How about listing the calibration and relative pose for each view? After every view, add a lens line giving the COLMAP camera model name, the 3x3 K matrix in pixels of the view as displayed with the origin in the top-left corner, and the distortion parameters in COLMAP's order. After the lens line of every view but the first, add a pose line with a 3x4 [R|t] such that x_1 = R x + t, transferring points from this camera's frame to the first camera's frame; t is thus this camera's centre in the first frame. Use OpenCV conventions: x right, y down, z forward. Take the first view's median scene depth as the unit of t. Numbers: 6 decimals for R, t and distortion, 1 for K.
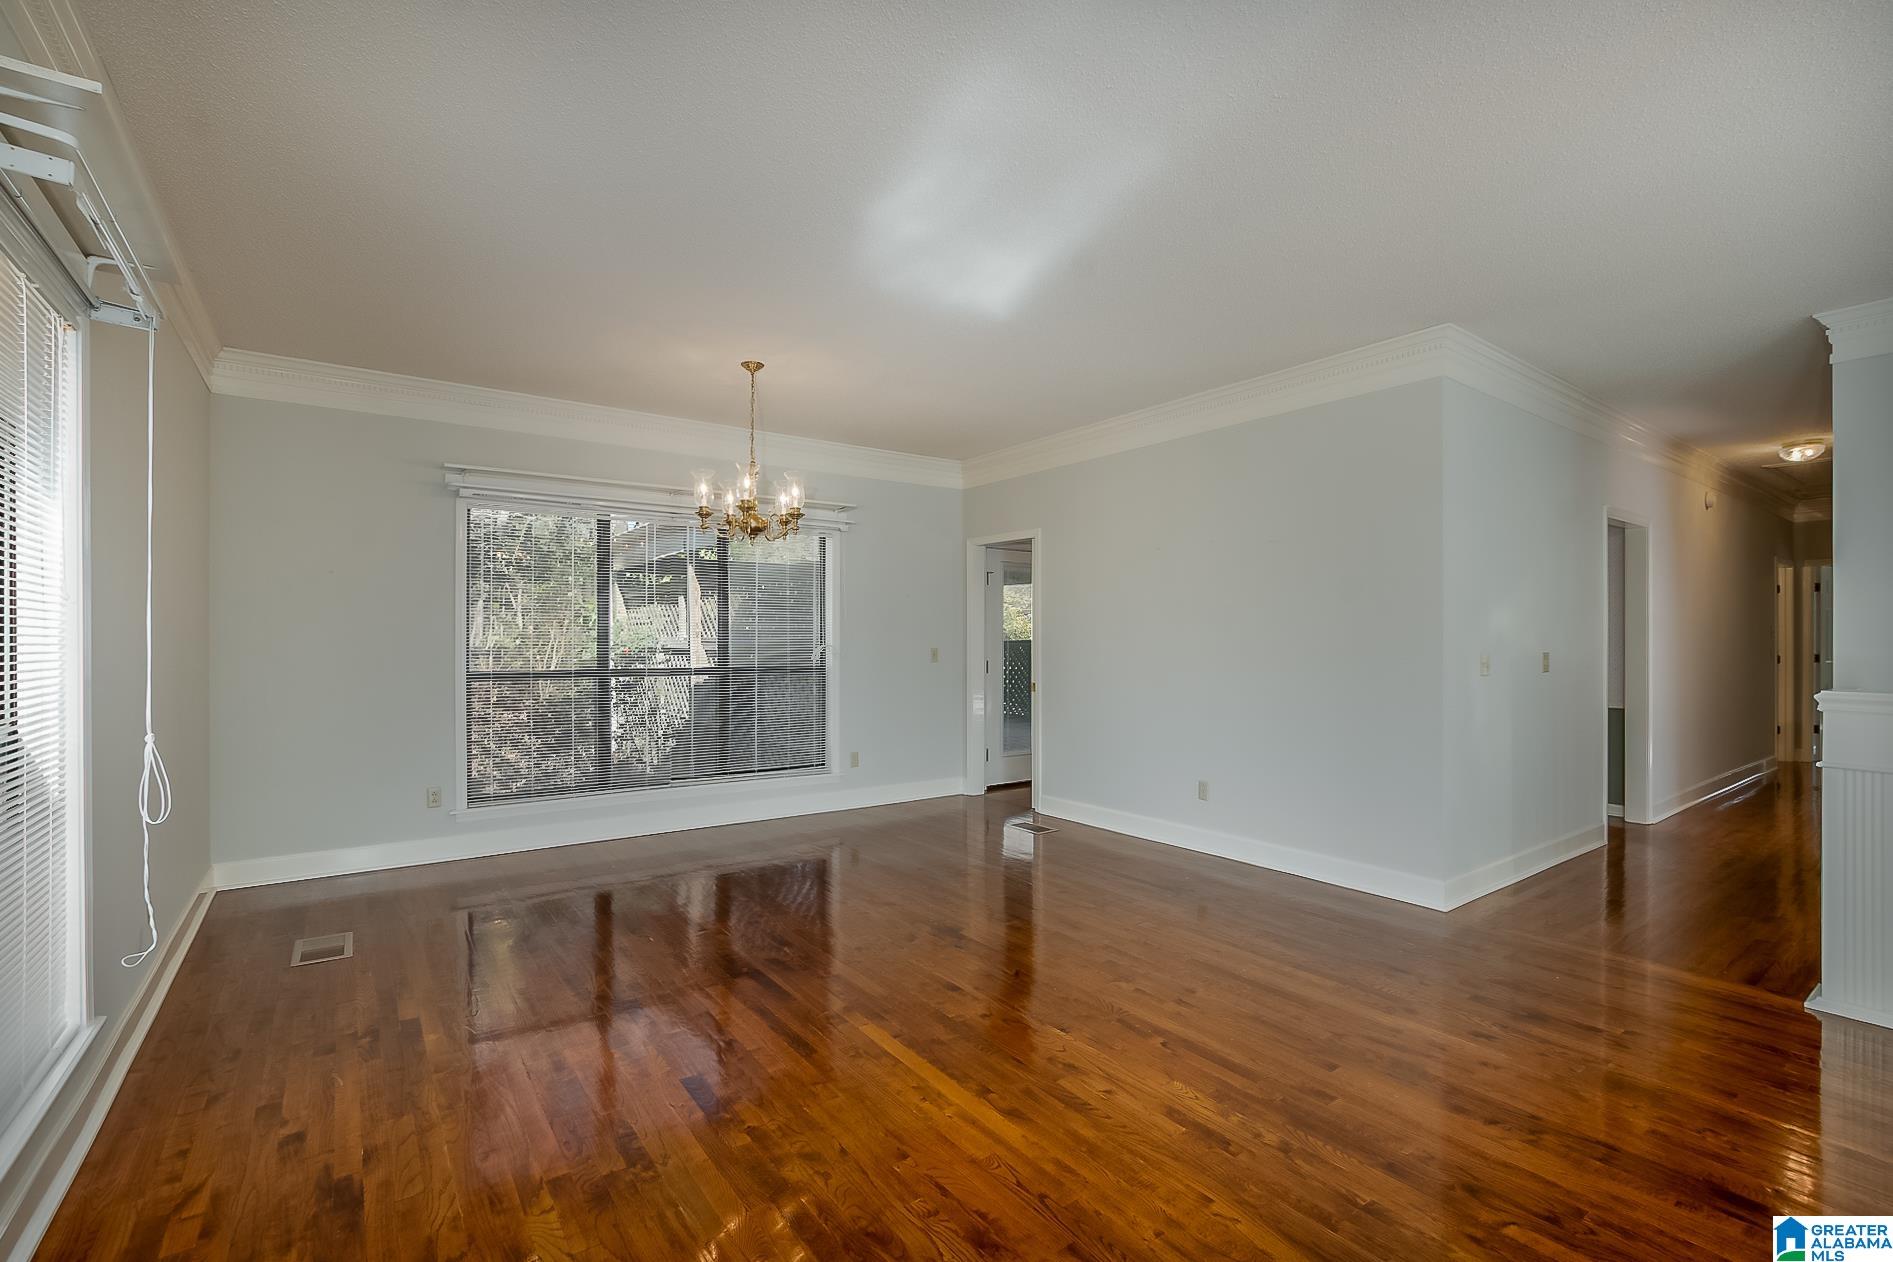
lens RADIAL K [[839.0, 0, 941.4], [0, 839.0, 633.4], [0, 0, 1]] dist [-0.020899, 0.004175]
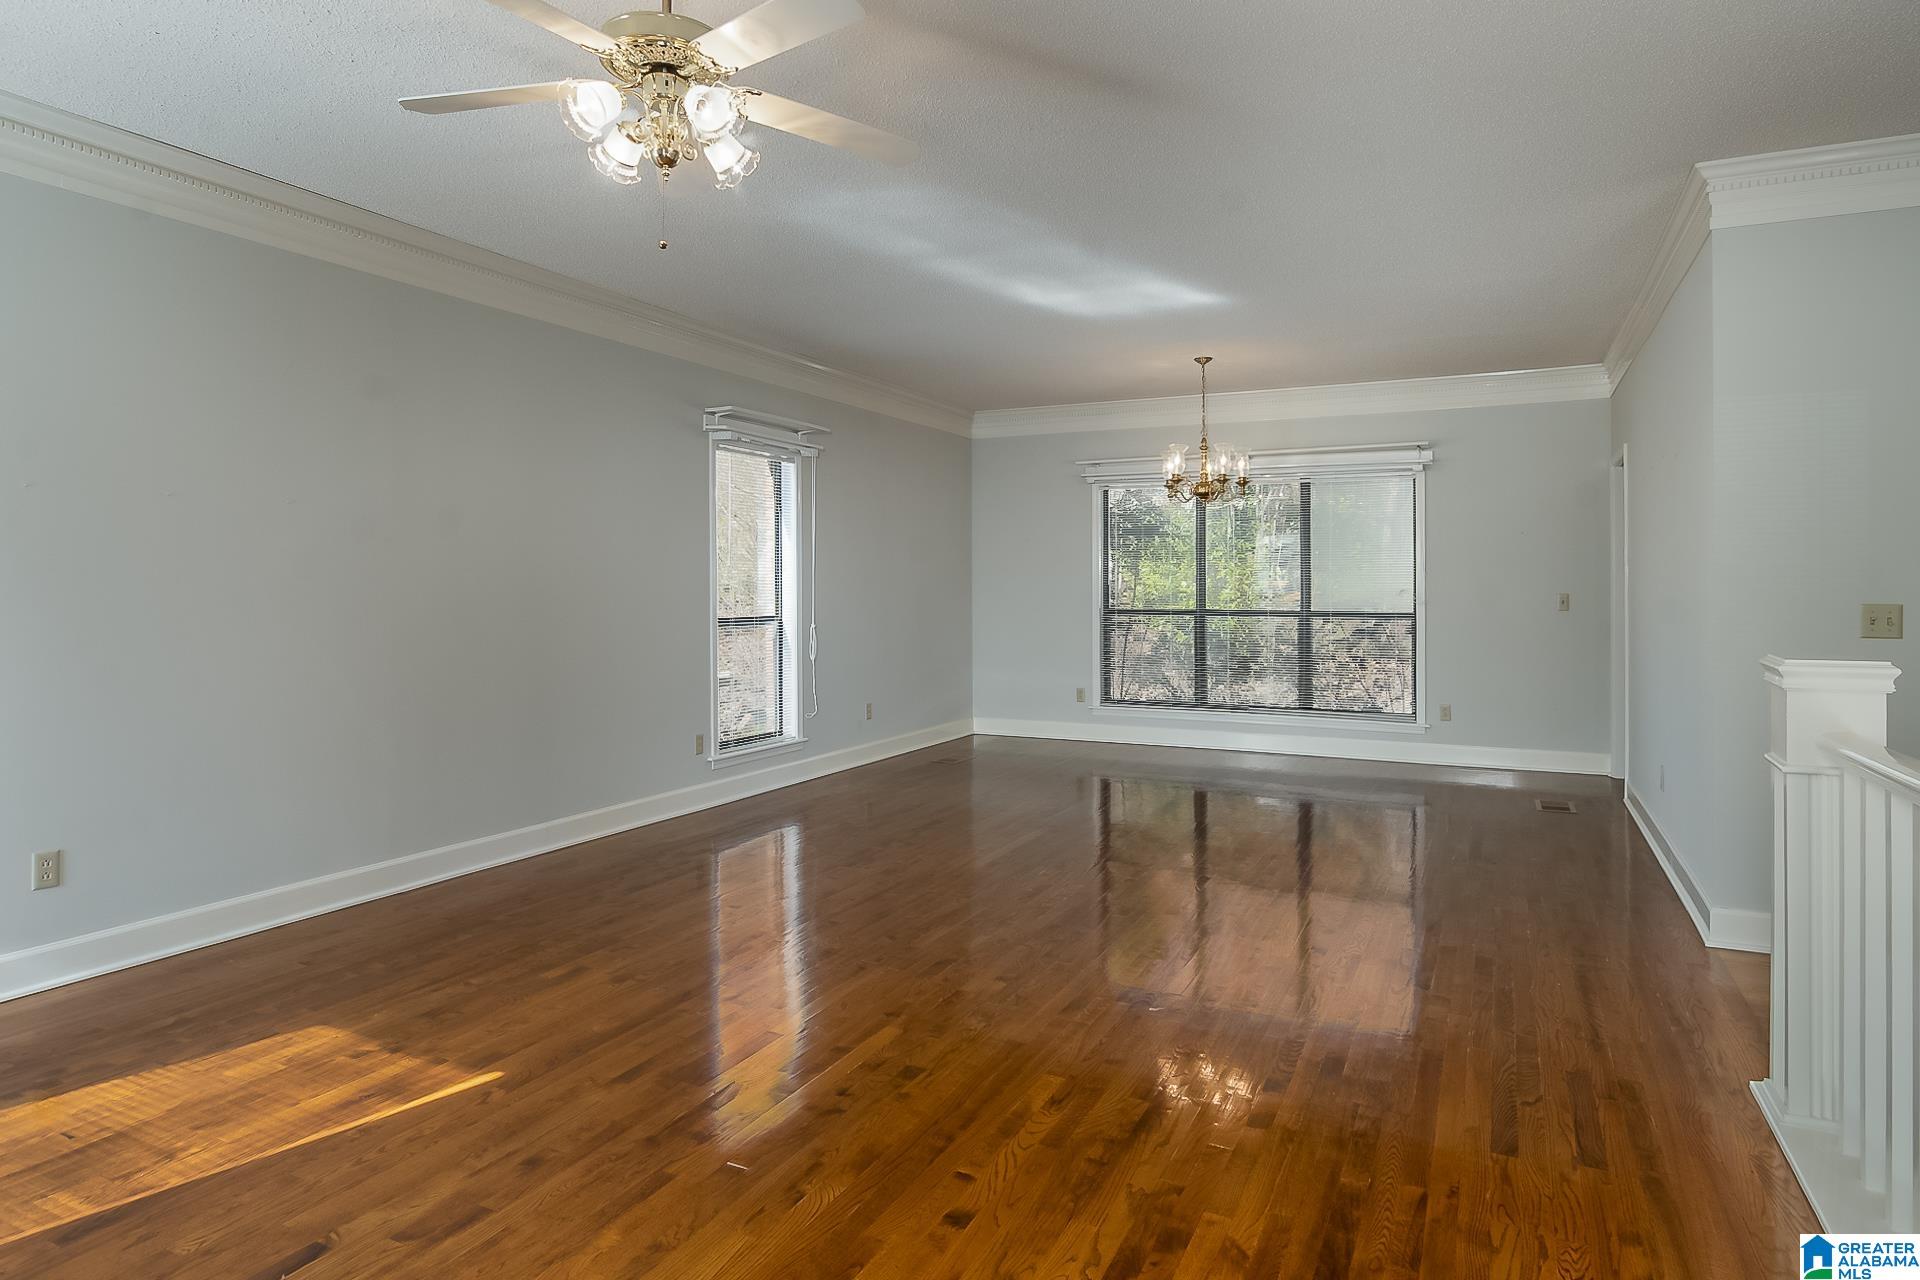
lens RADIAL K [[1062.8, 0, 969.7], [0, 1062.8, 587.7], [0, 0, 1]] dist [-0.015164, 0.002602]
pose [[0.467679, 0.002258, -0.883896, 0.924310], [0.006758, 0.999958, 0.006130, 0.000153], [0.883873, -0.008840, 0.467644, -0.024763]]
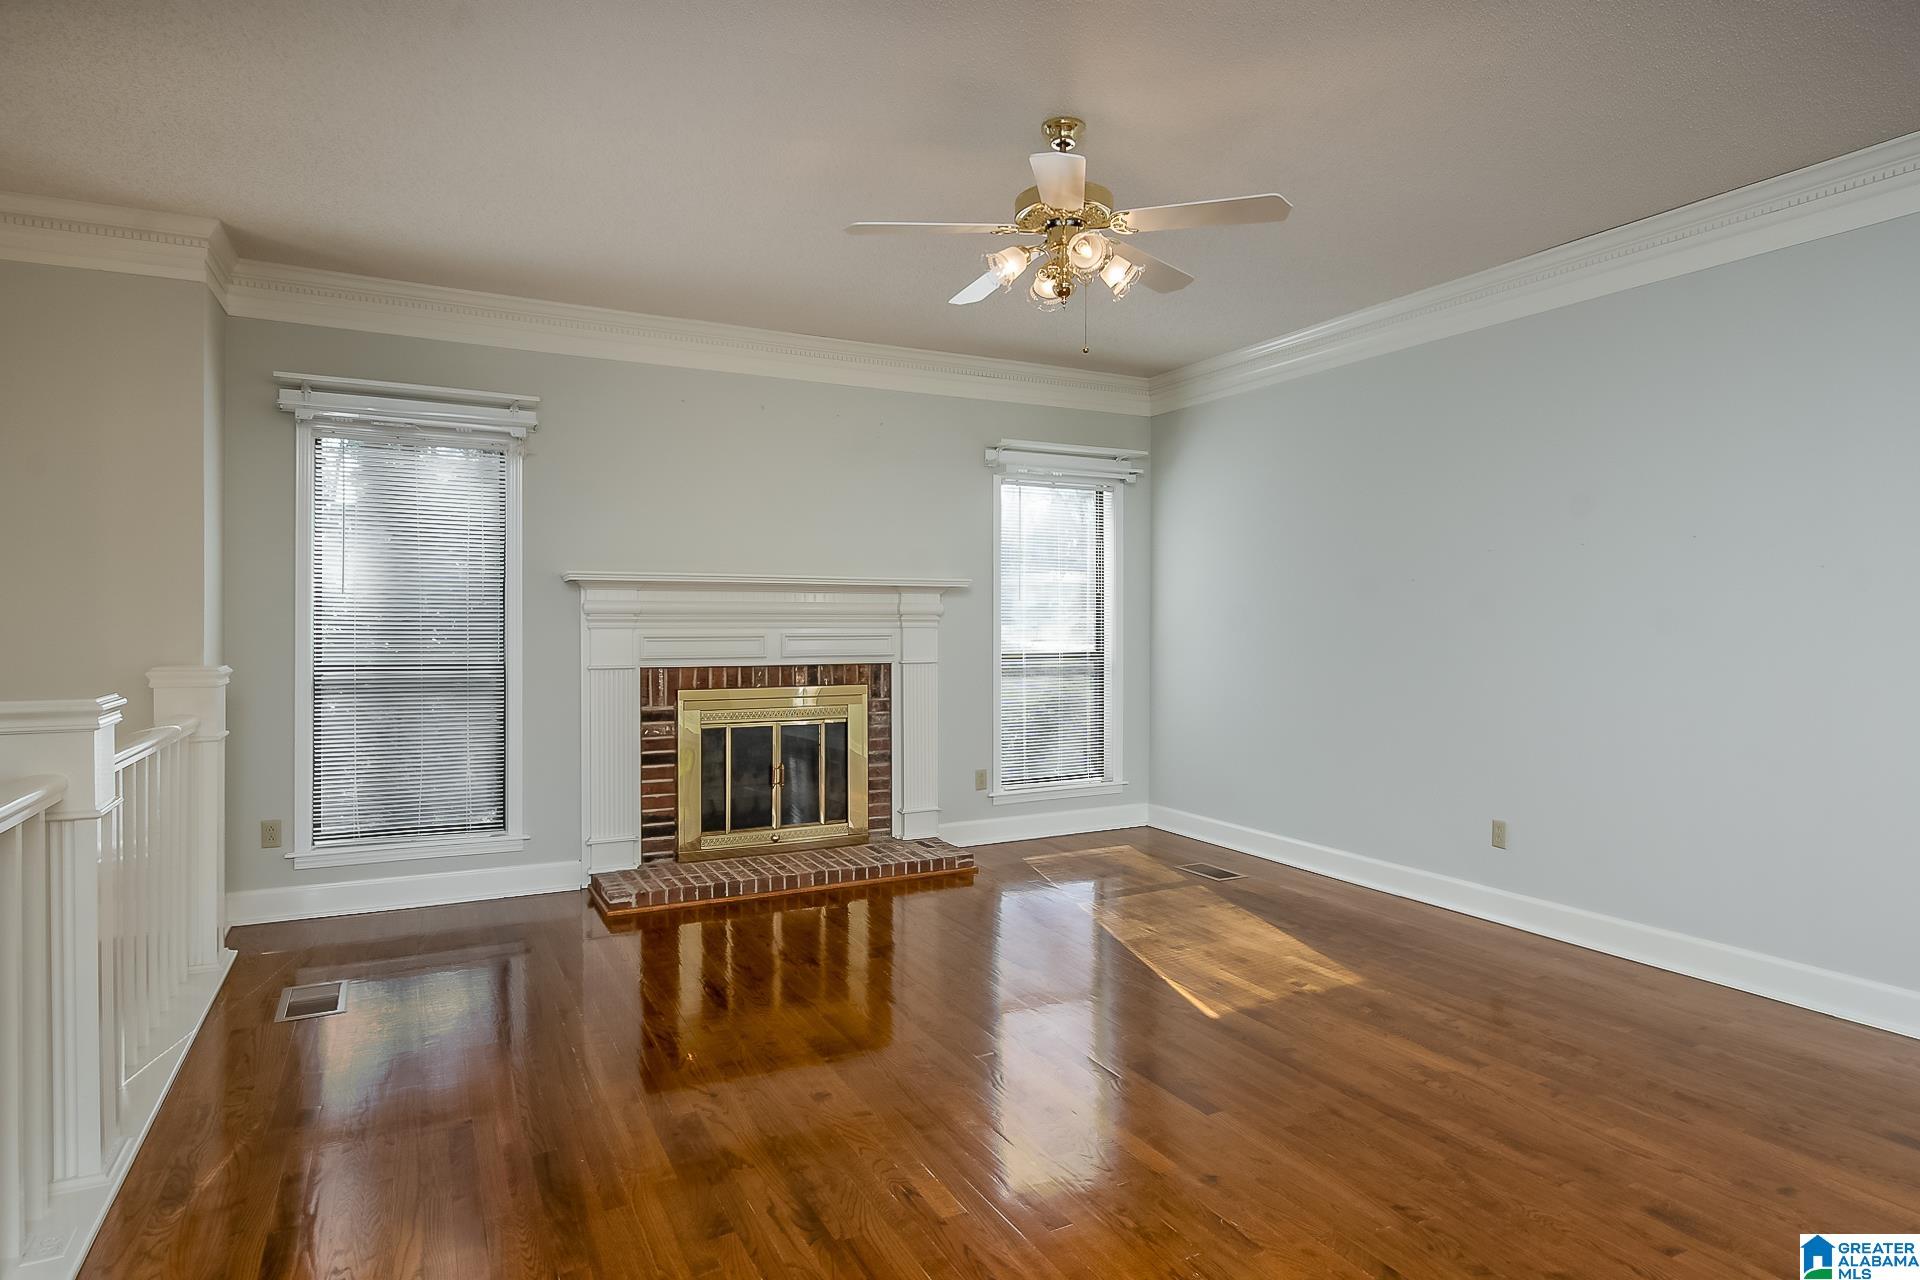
lens RADIAL K [[1062.8, 0, 957.9], [0, 1062.8, 634.6], [0, 0, 1]] dist [-0.015164, 0.002602]
pose [[-0.989386, -0.001721, 0.145304, 0.370319], [-0.001448, 0.999997, 0.001981, 0.008198], [-0.145307, 0.001750, -0.989385, 0.749456]]
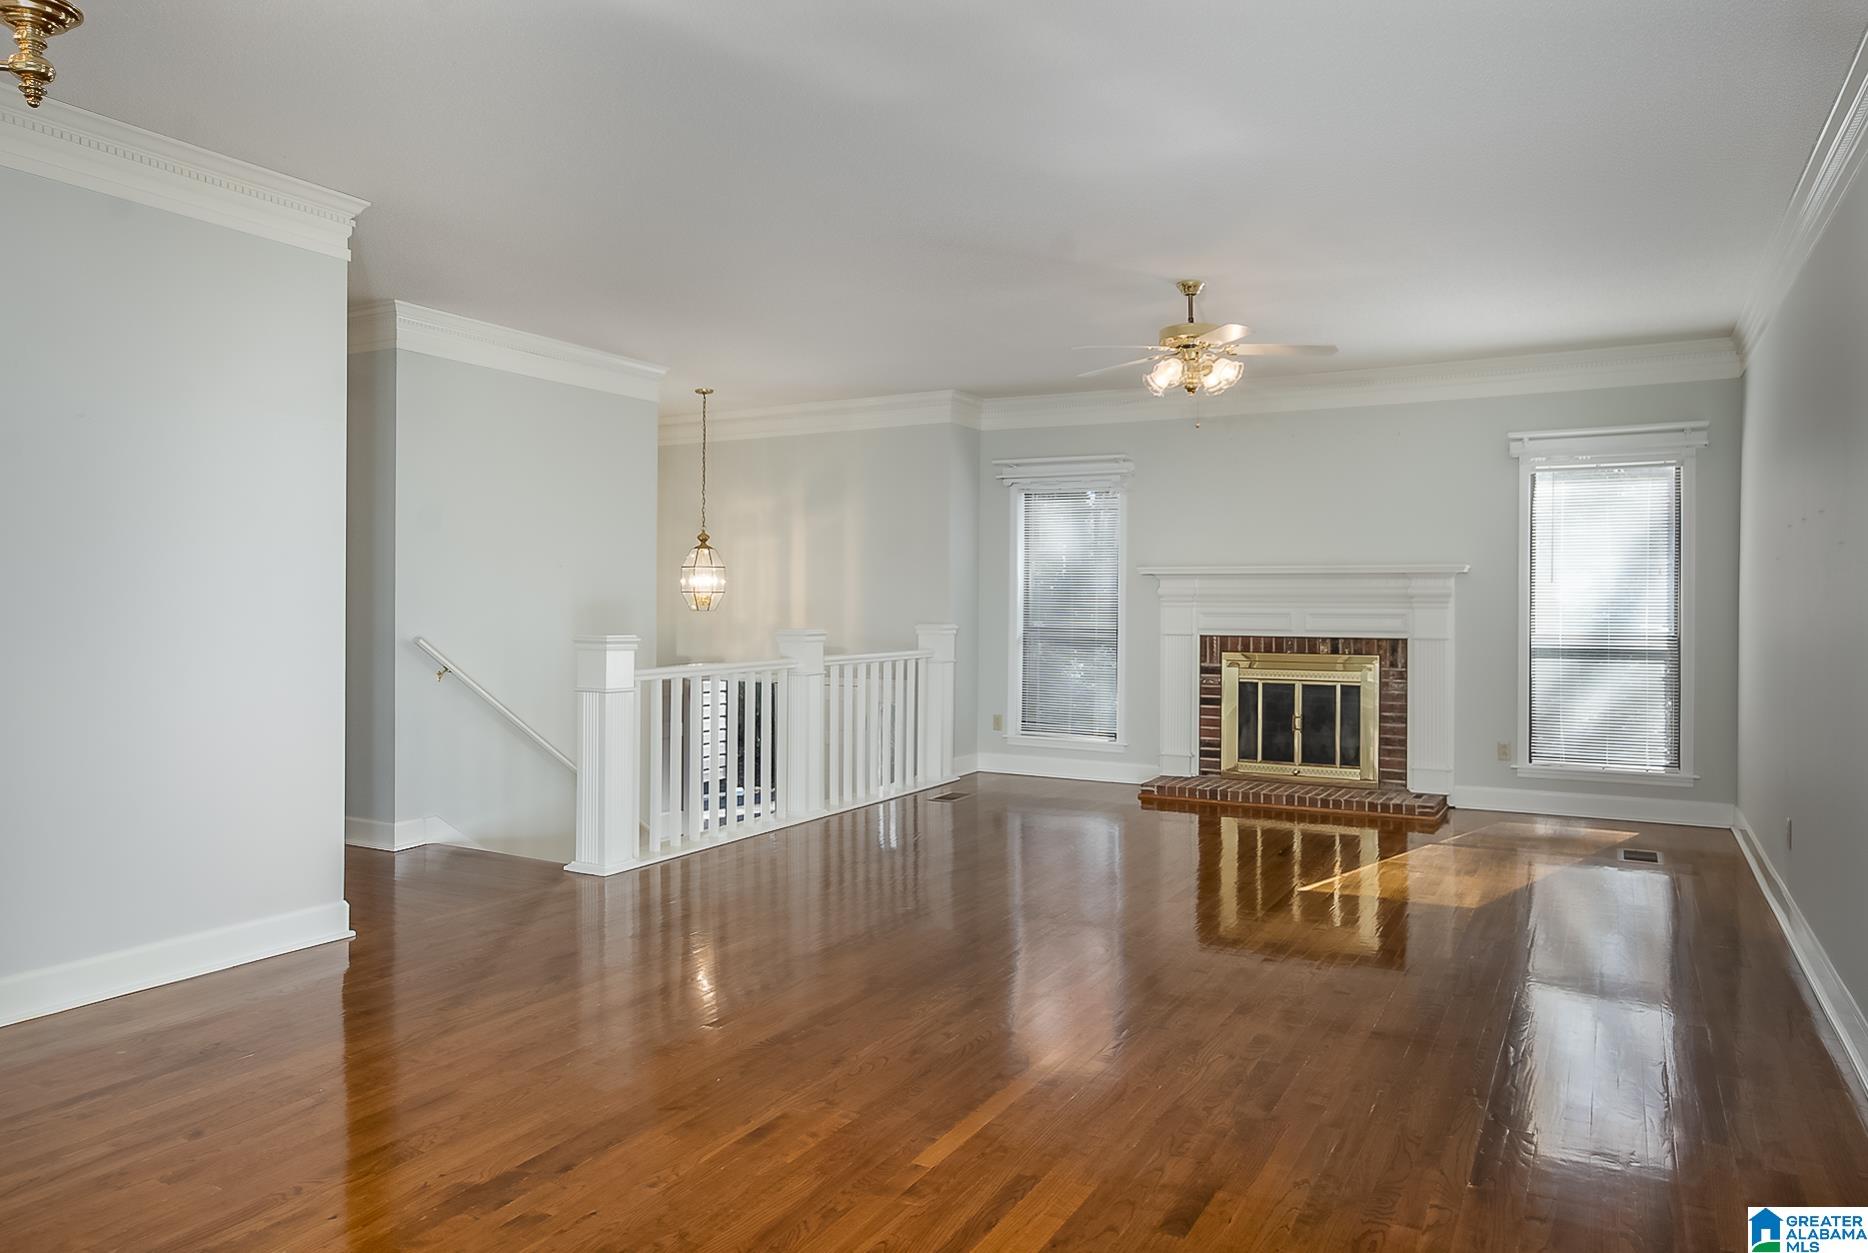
lens RADIAL K [[1234.9, 0, 944.2], [0, 1234.9, 608.9], [0, 0, 1]] dist [-0.017020, 0.007236]
pose [[-0.434616, -0.006918, 0.900589, -0.574244], [-0.012800, 0.999917, 0.001504, 0.009434], [-0.900525, -0.010874, -0.434668, 0.819731]]
